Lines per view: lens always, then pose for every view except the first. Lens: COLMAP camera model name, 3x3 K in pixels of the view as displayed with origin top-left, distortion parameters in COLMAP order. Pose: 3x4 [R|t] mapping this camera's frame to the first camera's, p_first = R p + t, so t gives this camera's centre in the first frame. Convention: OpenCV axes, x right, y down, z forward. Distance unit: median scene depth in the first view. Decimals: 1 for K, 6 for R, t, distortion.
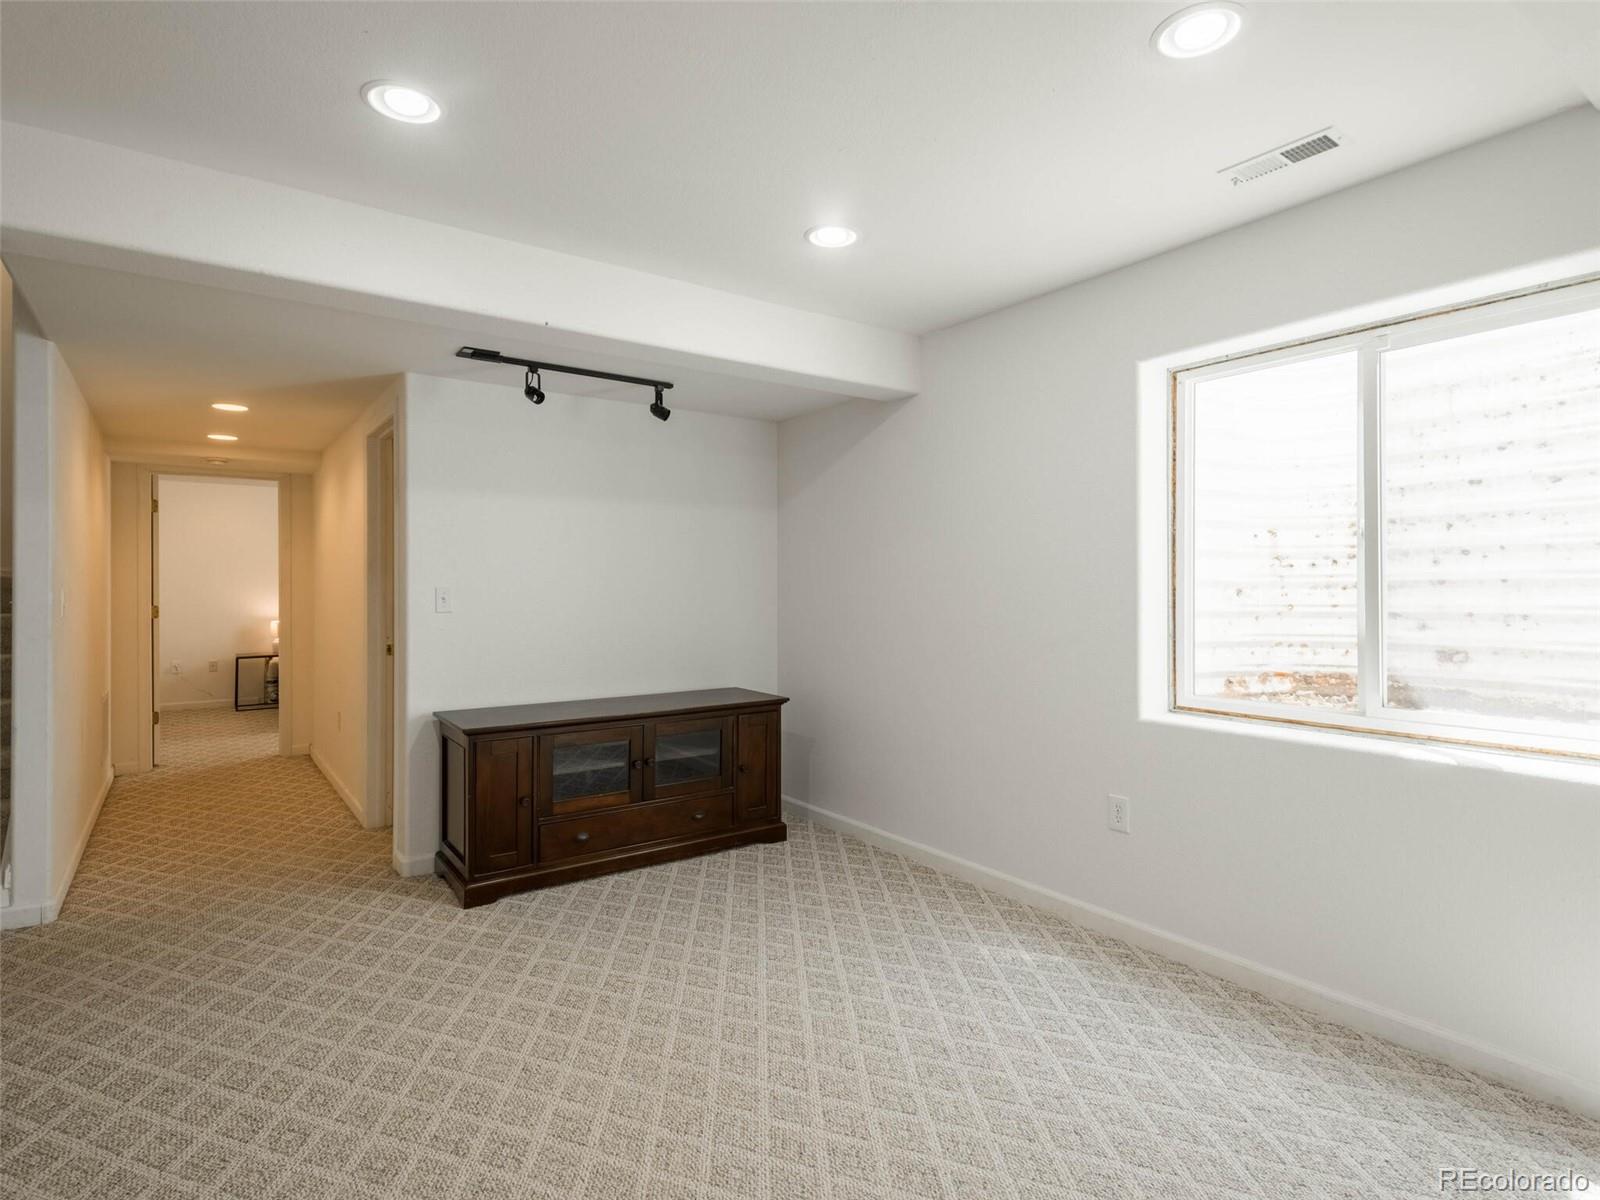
lens RADIAL K [[842.2, 0, 783.0], [0, 842.2, 594.2], [0, 0, 1]] dist [0.016349, -0.001458]
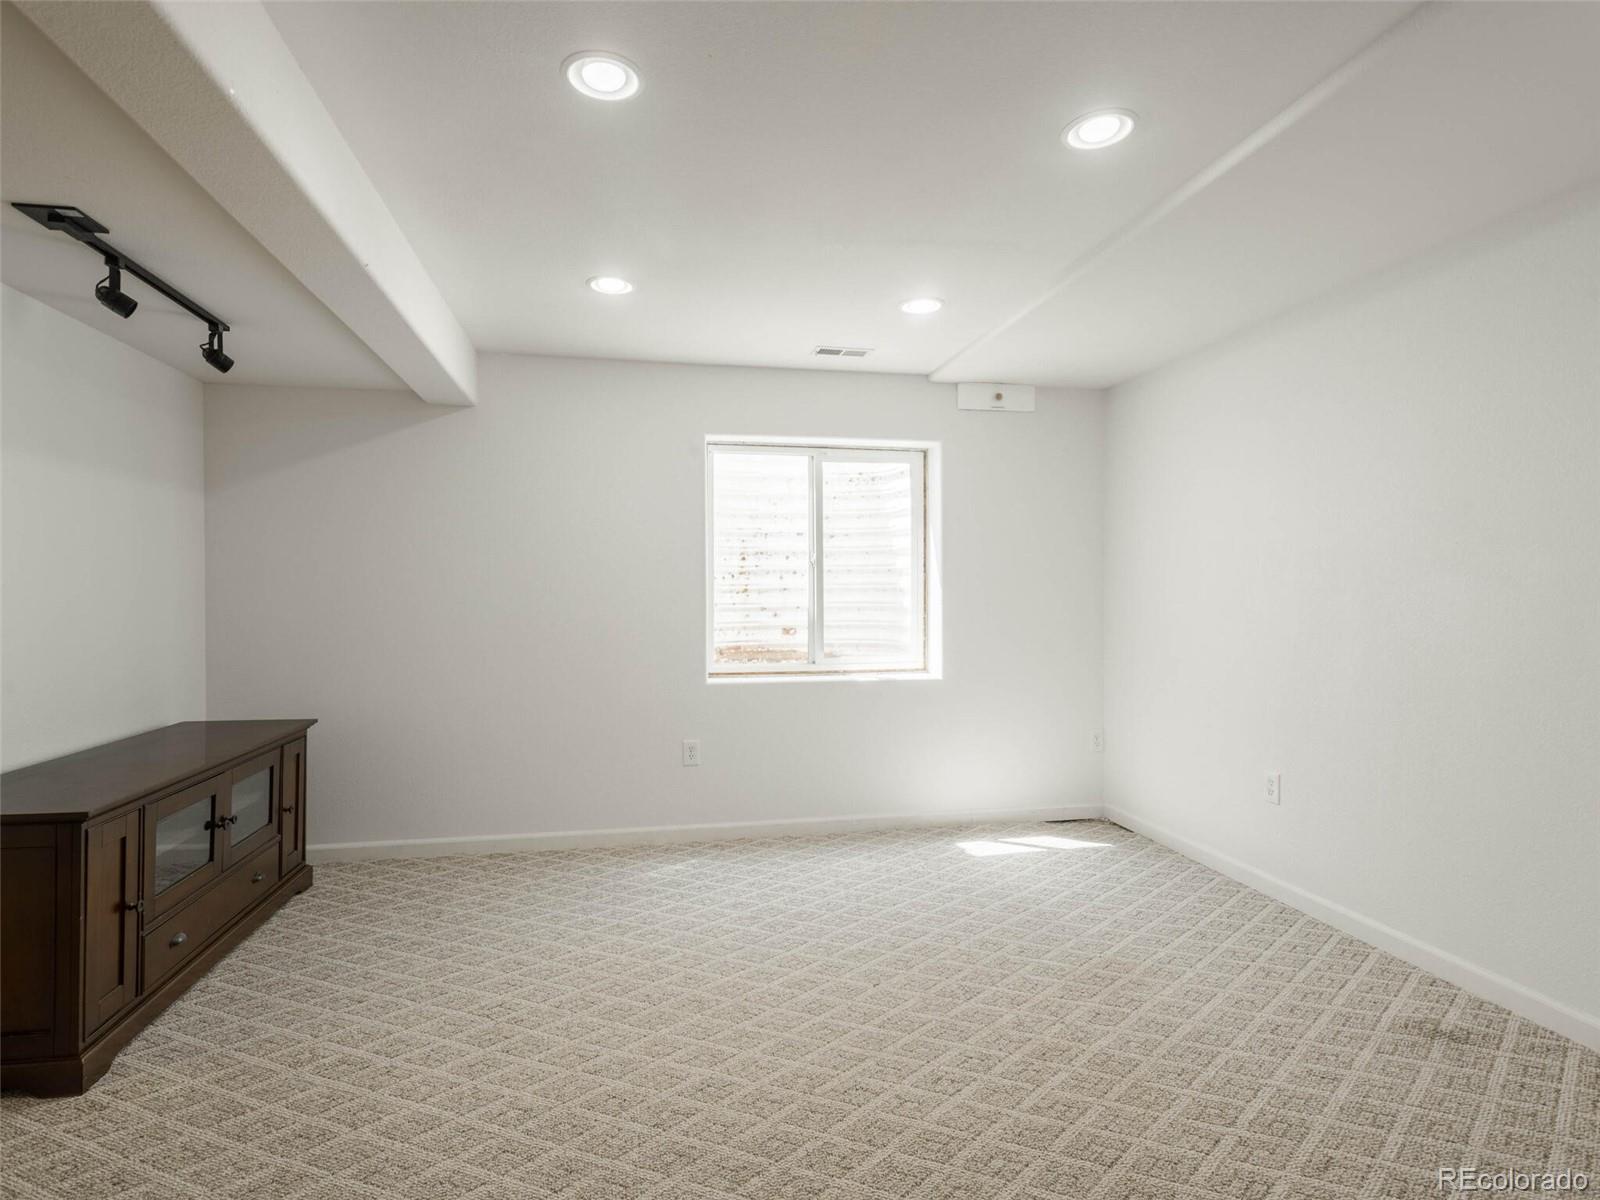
lens RADIAL K [[842.2, 0, 783.0], [0, 842.2, 594.2], [0, 0, 1]] dist [0.016349, -0.001458]
pose [[0.413165, 0.003436, 0.910650, -0.802276], [0.009882, 0.999917, -0.008257, 0.010385], [-0.910602, 0.012411, 0.413097, 0.277507]]
